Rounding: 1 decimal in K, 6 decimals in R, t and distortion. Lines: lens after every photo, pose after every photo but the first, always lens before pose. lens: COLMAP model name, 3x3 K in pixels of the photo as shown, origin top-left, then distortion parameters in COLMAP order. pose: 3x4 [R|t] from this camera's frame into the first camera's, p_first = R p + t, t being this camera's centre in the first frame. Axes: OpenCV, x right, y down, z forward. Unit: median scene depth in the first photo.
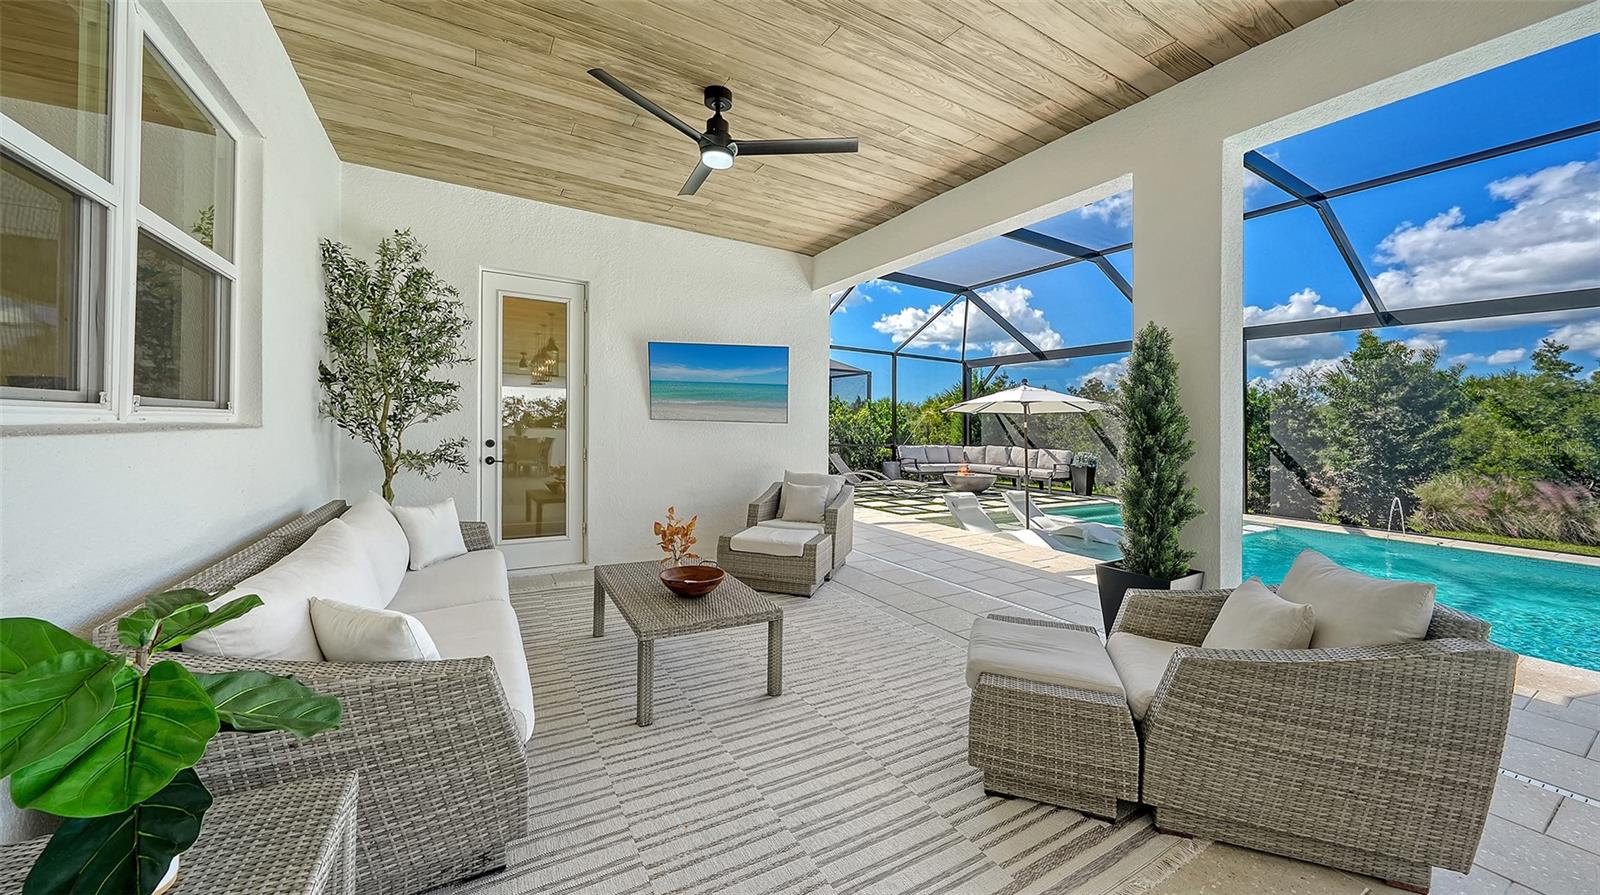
lens RADIAL K [[547.2, 0, 780.2], [0, 547.2, 425.2], [0, 0, 1]] dist [0.000049, -0.000046]
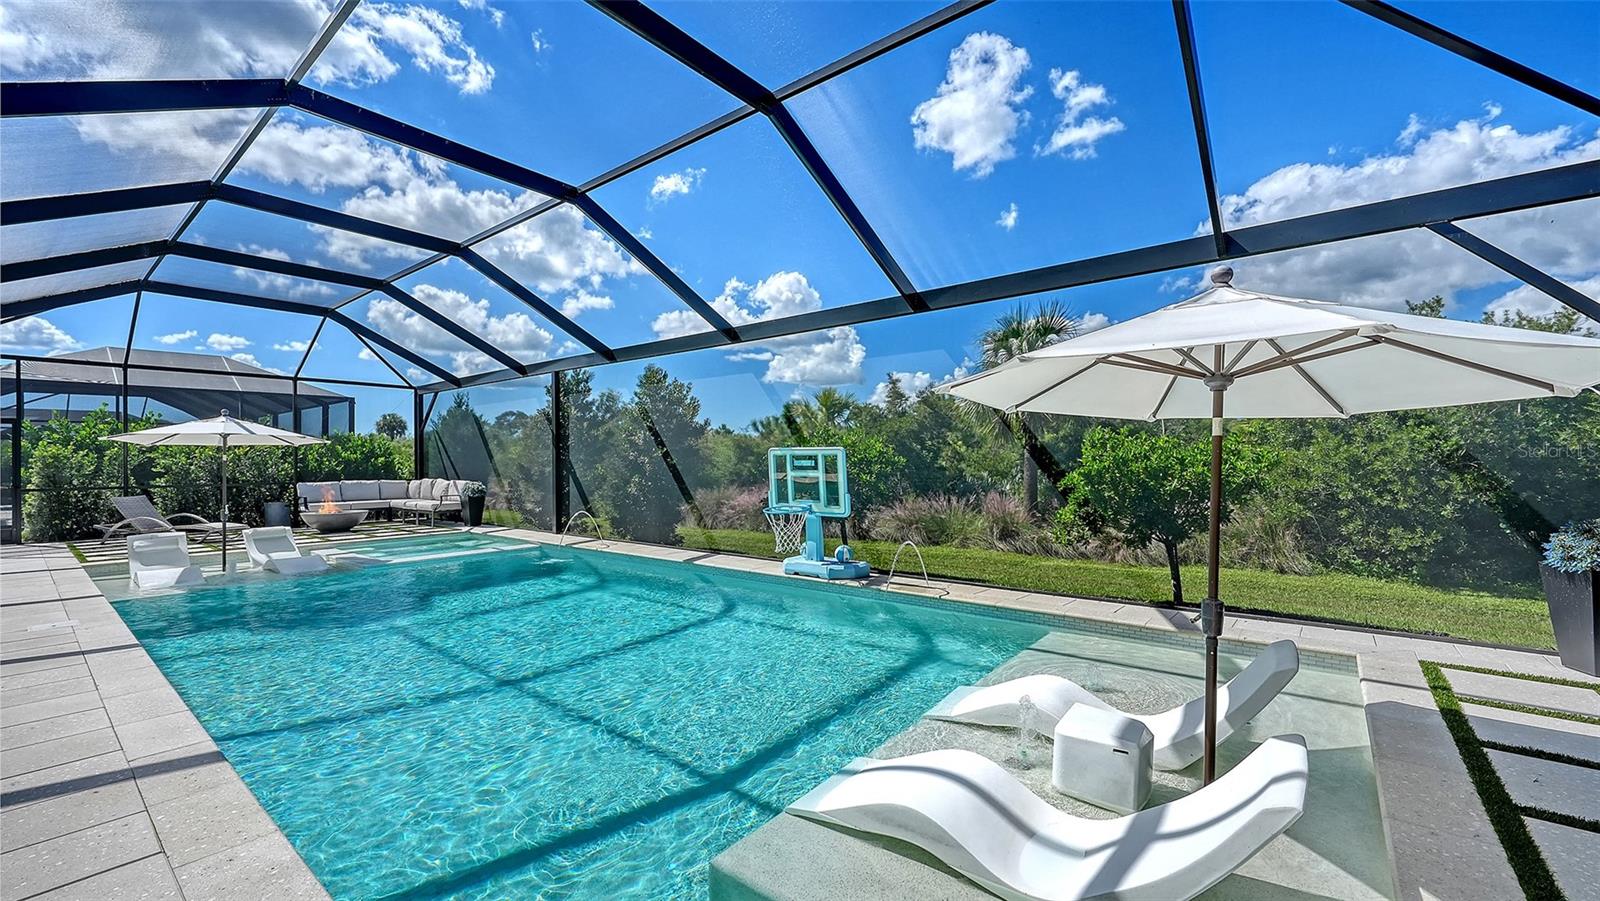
lens RADIAL K [[644.1, 0, 794.7], [0, 644.1, 449.5], [0, 0, 1]] dist [0.001153, -0.000045]
pose [[0.930475, -0.027958, 0.365286, 1.700333], [0.033197, 0.999416, -0.008067, 0.053474], [-0.364847, 0.019632, 0.930860, -0.746283]]
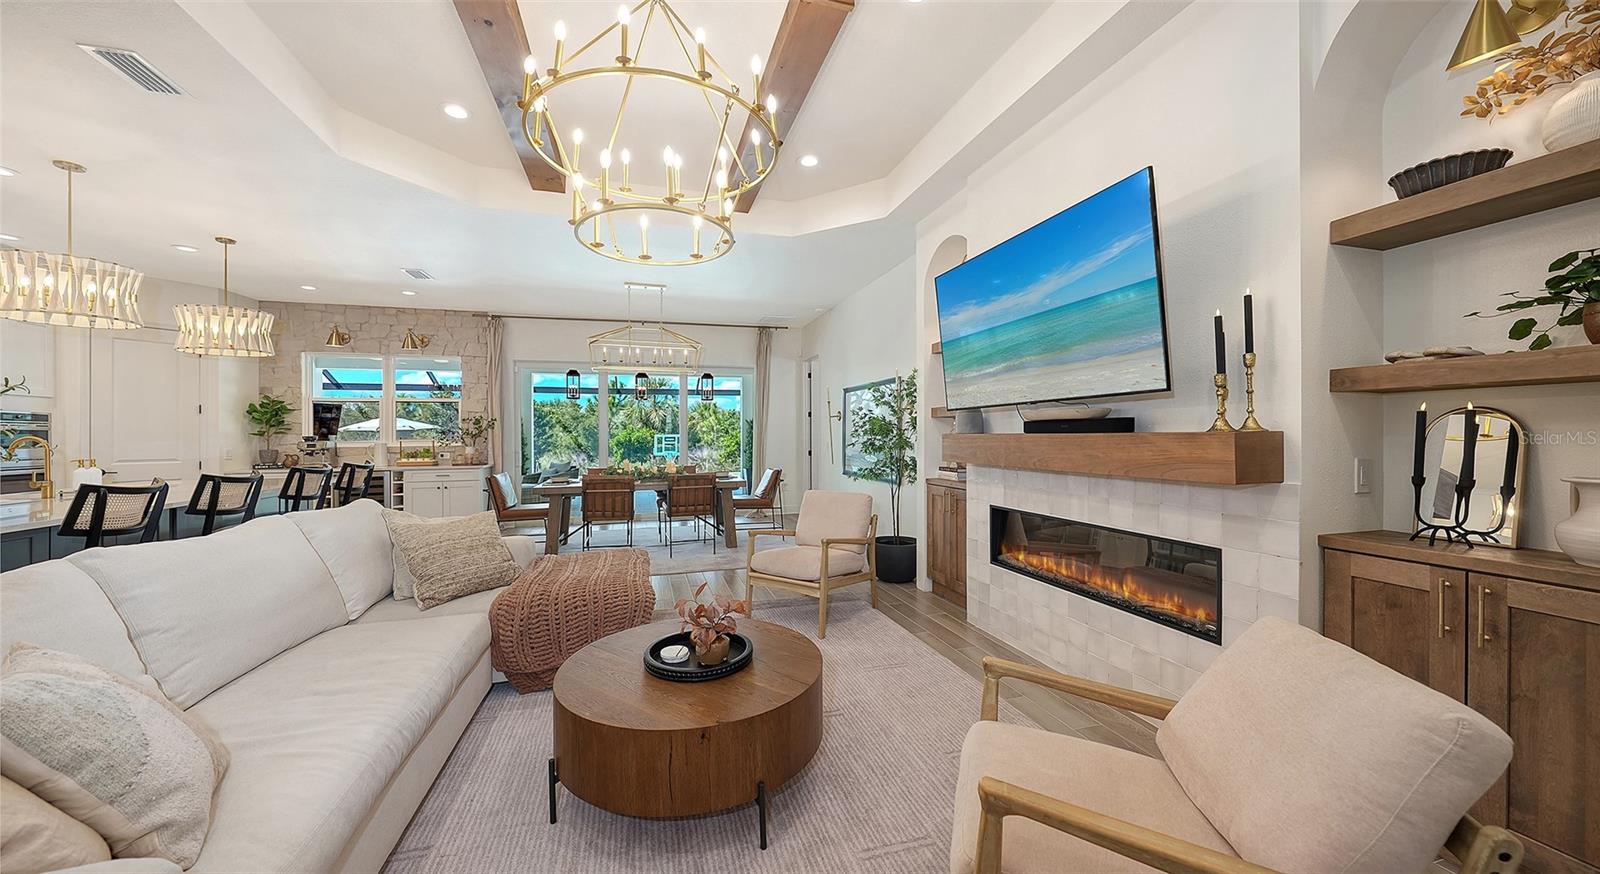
lens RADIAL K [[561.6, 0, 800.0], [0, 561.6, 437.0], [0, 0, 1]] dist [-0.000331, -0.000076]
pose [[0.232884, -0.030632, 0.972022, -1.829743], [0.019940, 0.999444, 0.026719, -0.045579], [-0.972300, 0.013160, 0.233365, -1.296057]]
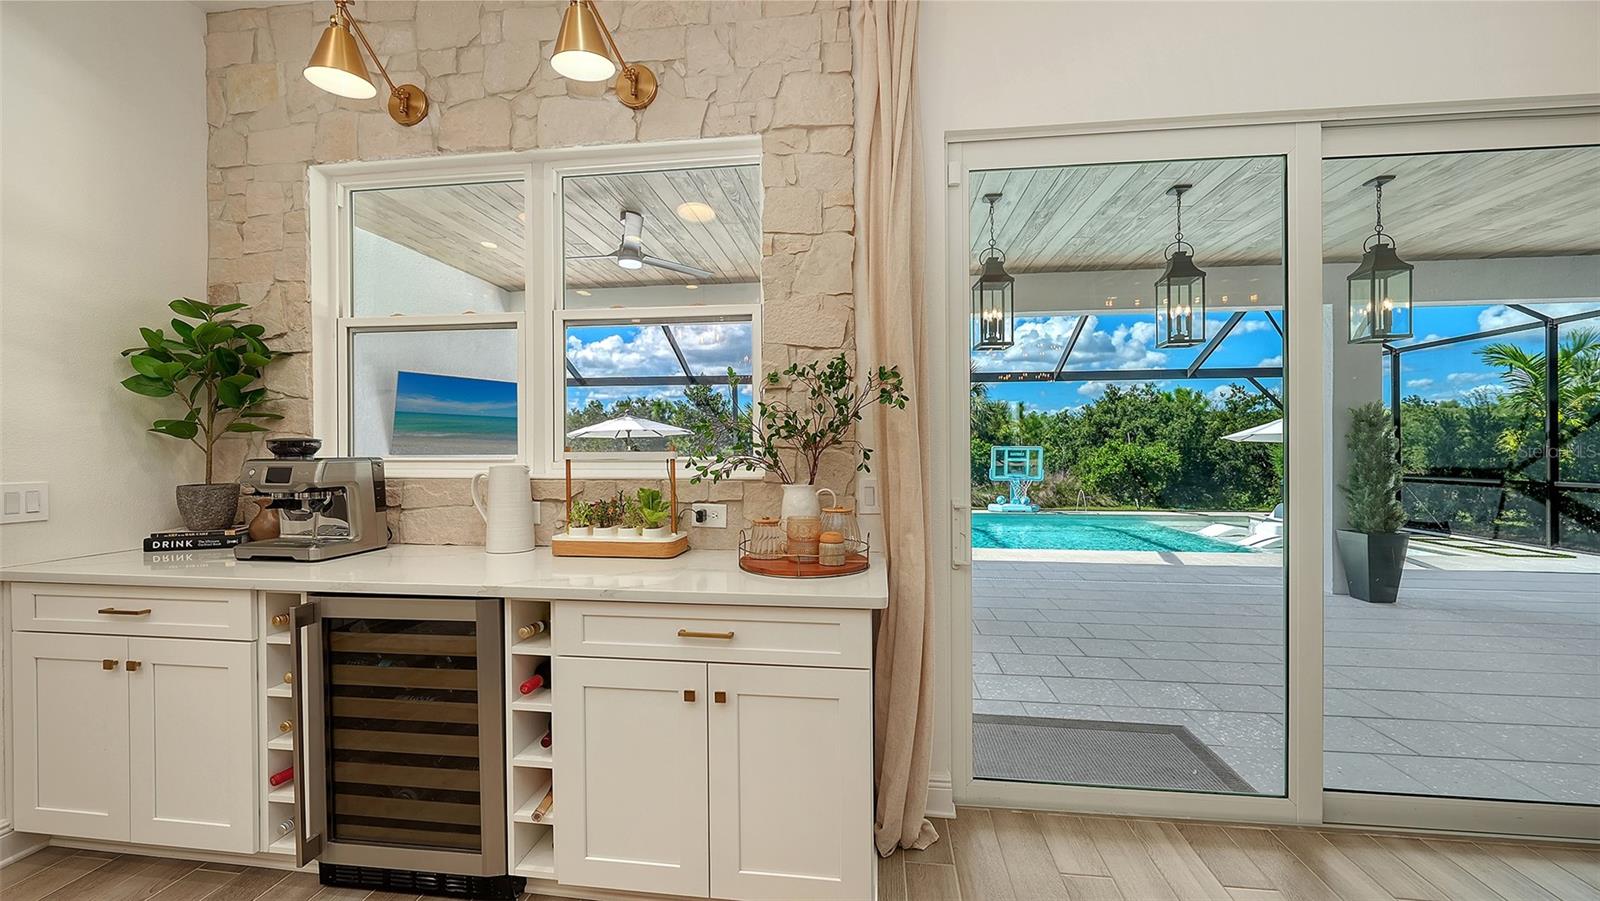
lens RADIAL K [[625.7, 0, 801.8], [0, 625.7, 464.2], [0, 0, 1]] dist [0.000278, 0.000117]
pose [[0.592250, -0.046359, 0.804420, -0.766685], [0.023220, 0.998911, 0.040472, -0.024064], [-0.805420, -0.005291, 0.592681, -0.187915]]
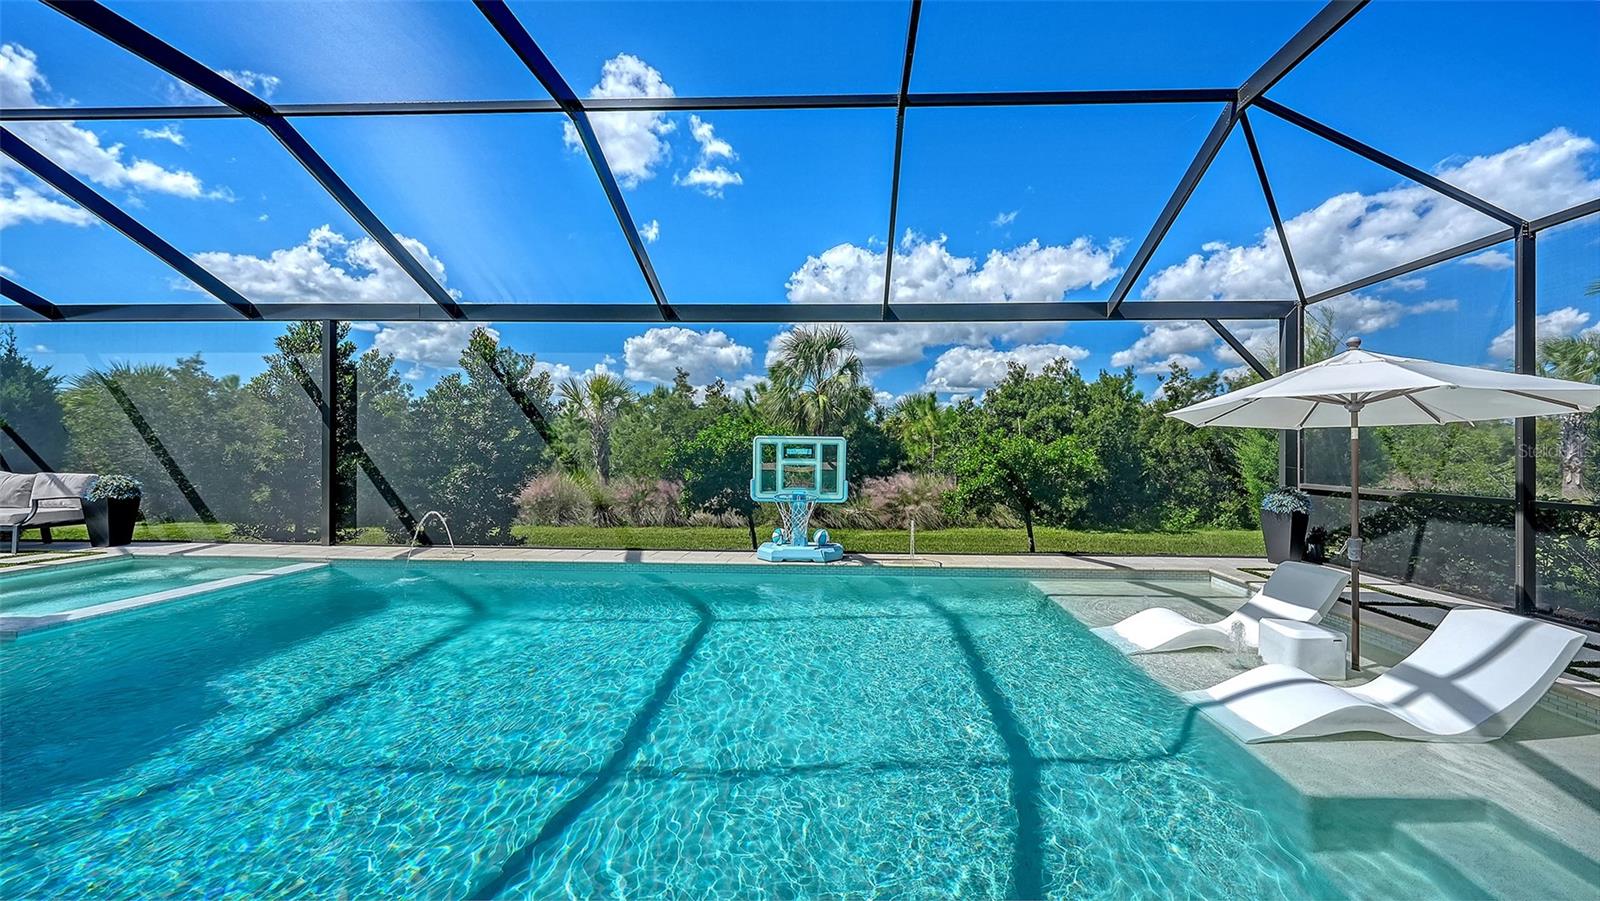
lens RADIAL K [[577.8, 0, 830.6], [0, 577.8, 448.0], [0, 0, 1]] dist [0.002070, 0.000005]
pose [[0.527883, -0.020947, 0.849059, 1.081461], [0.009933, 0.999780, 0.018490, 0.038725], [-0.849259, -0.001327, 0.527975, -0.090839]]
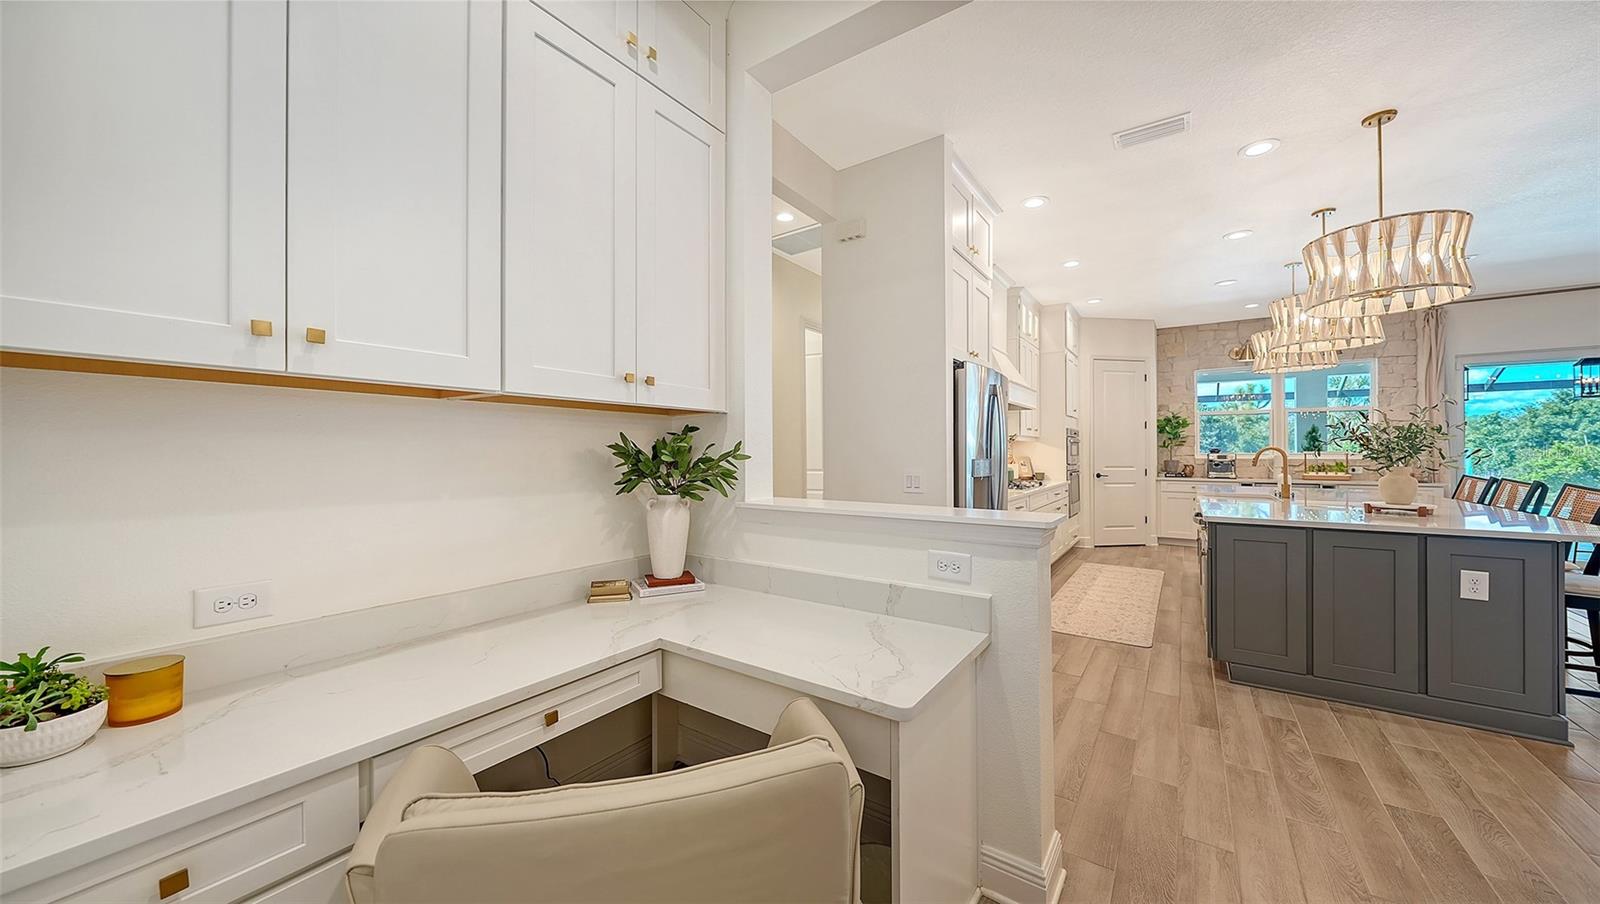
lens RADIAL K [[565.3, 0, 796.9], [0, 565.3, 452.9], [0, 0, 1]] dist [-0.000853, -0.000211]
pose [[0.901318, -0.028163, 0.432241, -2.475460], [0.028775, 0.999573, 0.005125, -0.062826], [-0.432201, 0.007818, 0.901744, -0.567009]]
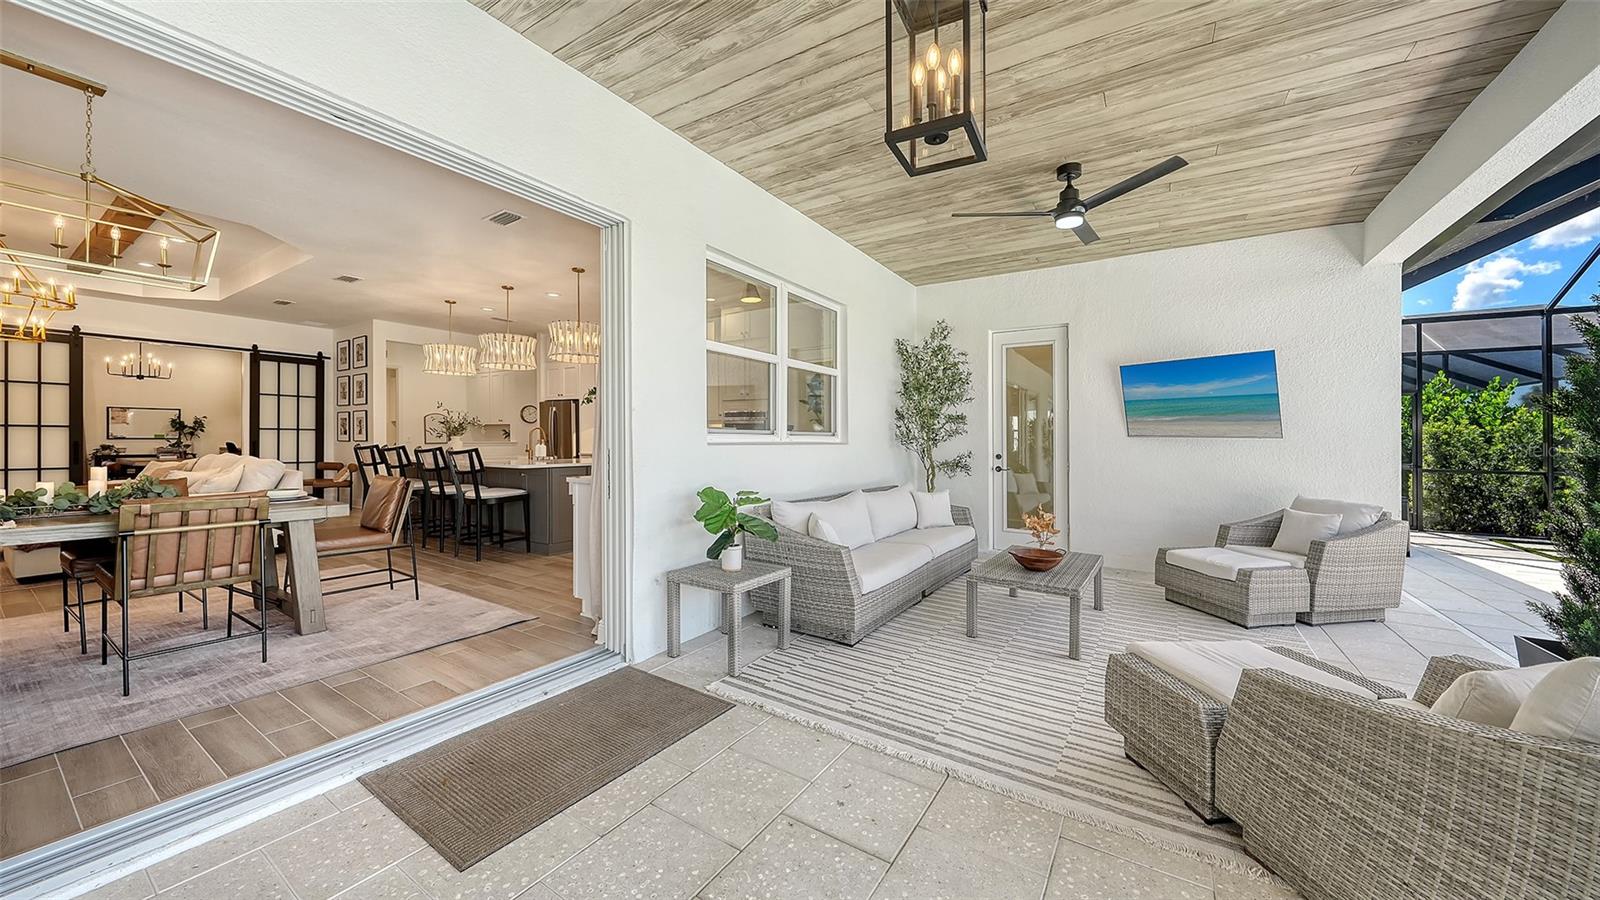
lens RADIAL K [[541.0, 0, 834.2], [0, 541.0, 452.7], [0, 0, 1]] dist [-0.000274, -0.000047]
pose [[0.495340, 0.004186, -0.868689, 0.466815], [0.004389, 0.999964, 0.007321, 0.011939], [0.868688, -0.007440, 0.495304, -0.038749]]
